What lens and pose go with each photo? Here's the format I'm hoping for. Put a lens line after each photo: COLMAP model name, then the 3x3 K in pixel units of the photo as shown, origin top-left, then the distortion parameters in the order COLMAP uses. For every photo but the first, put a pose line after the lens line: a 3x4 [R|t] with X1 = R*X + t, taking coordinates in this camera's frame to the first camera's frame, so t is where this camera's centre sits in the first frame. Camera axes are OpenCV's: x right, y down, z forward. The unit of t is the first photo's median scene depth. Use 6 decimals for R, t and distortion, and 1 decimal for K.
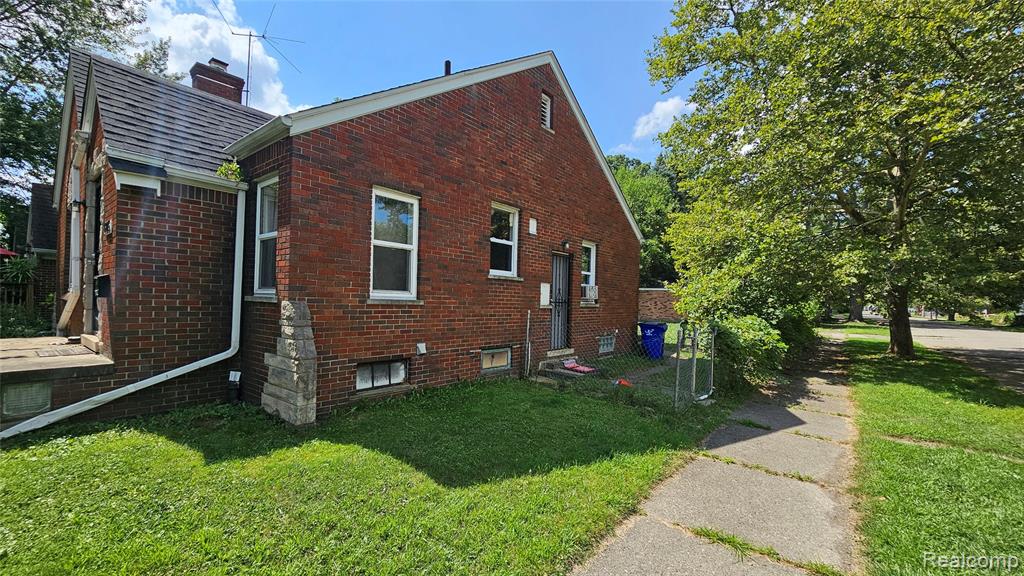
lens RADIAL K [[422.0, 0, 512.0], [0, 422.0, 288.0], [0, 0, 1]] dist [0.002694, 0.000354]
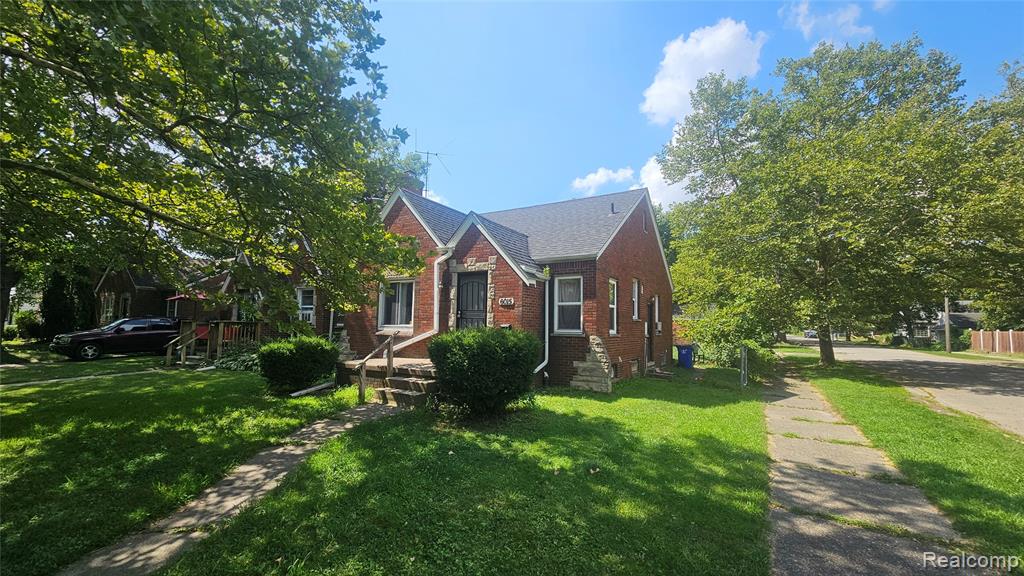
lens RADIAL K [[415.4, 0, 512.8], [0, 415.4, 296.3], [0, 0, 1]] dist [0.017130, -0.008045]
pose [[0.990939, 0.000611, 0.134308, -0.556611], [0.005107, 0.999095, -0.042223, -0.038438], [-0.134212, 0.042526, 0.990040, -0.475946]]
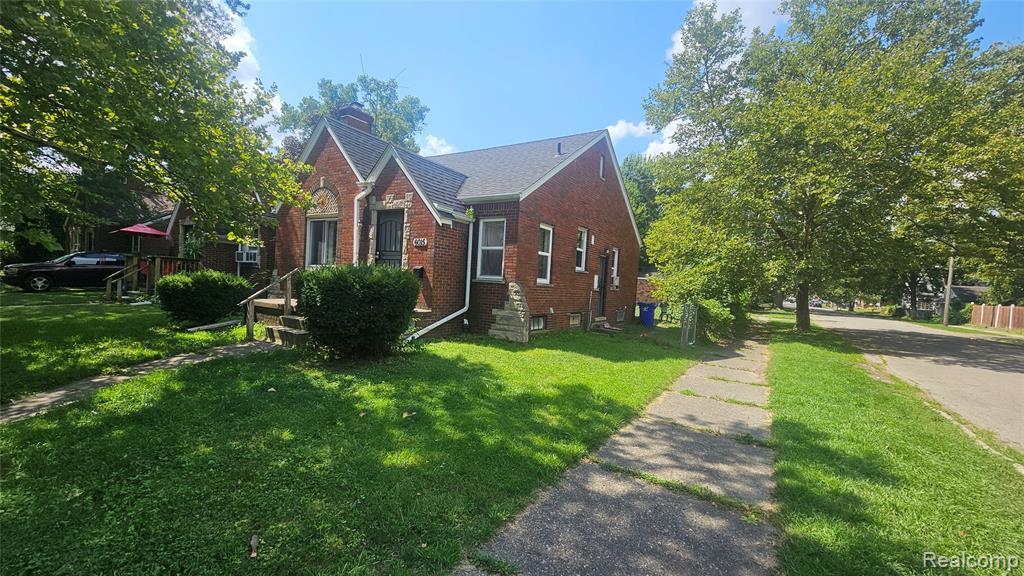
lens RADIAL K [[415.4, 0, 512.8], [0, 415.4, 296.3], [0, 0, 1]] dist [0.017130, -0.008045]
pose [[0.993087, 0.028320, 0.113915, -0.344762], [-0.035219, 0.997636, 0.059008, -0.010842], [-0.111974, -0.062612, 0.991737, -0.444203]]
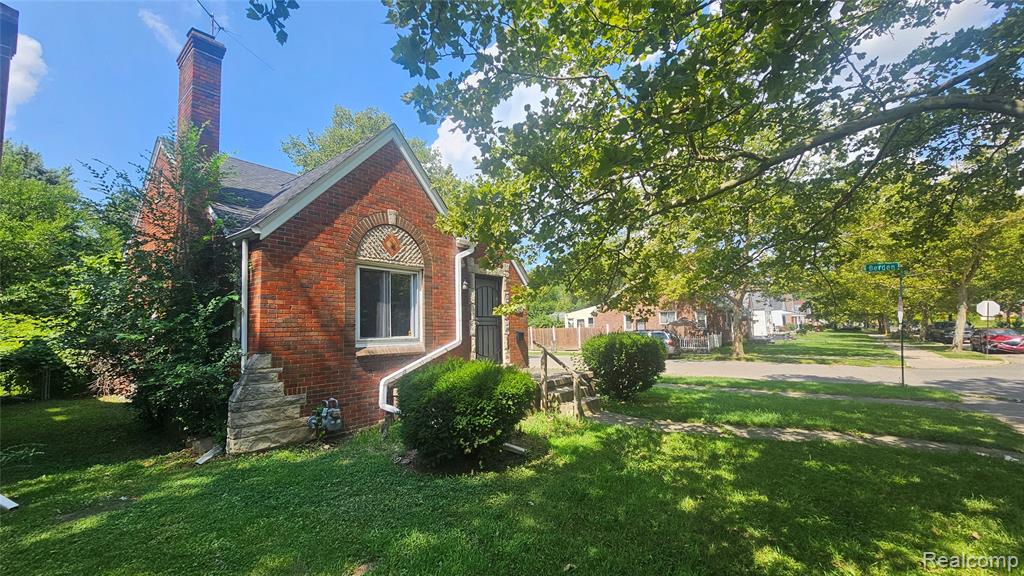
lens RADIAL K [[415.4, 0, 512.8], [0, 415.4, 296.3], [0, 0, 1]] dist [0.017130, -0.008045]
pose [[0.015270, 0.058813, 0.998152, -1.448715], [-0.004654, 0.998262, -0.058748, -0.039718], [-0.999873, -0.003749, 0.015517, 0.466701]]
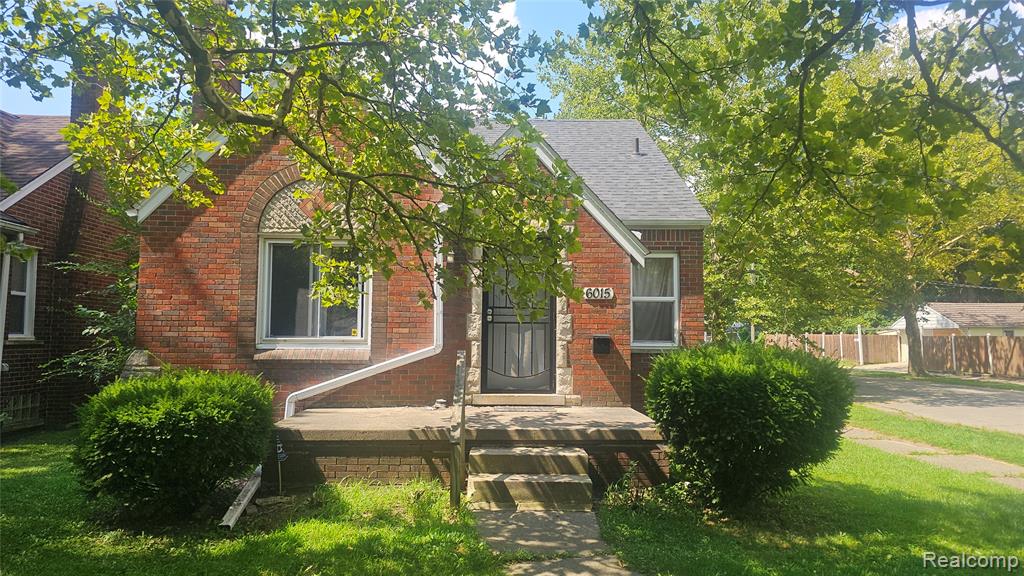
lens RADIAL K [[672.4, 0, 512.0], [0, 672.4, 288.0], [0, 0, 1]] dist [0.002637, -0.000336]
pose [[0.749495, 0.023671, 0.661586, -1.092267], [-0.007363, 0.999597, -0.027424, -0.049449], [-0.661969, 0.015683, 0.749368, -0.100095]]
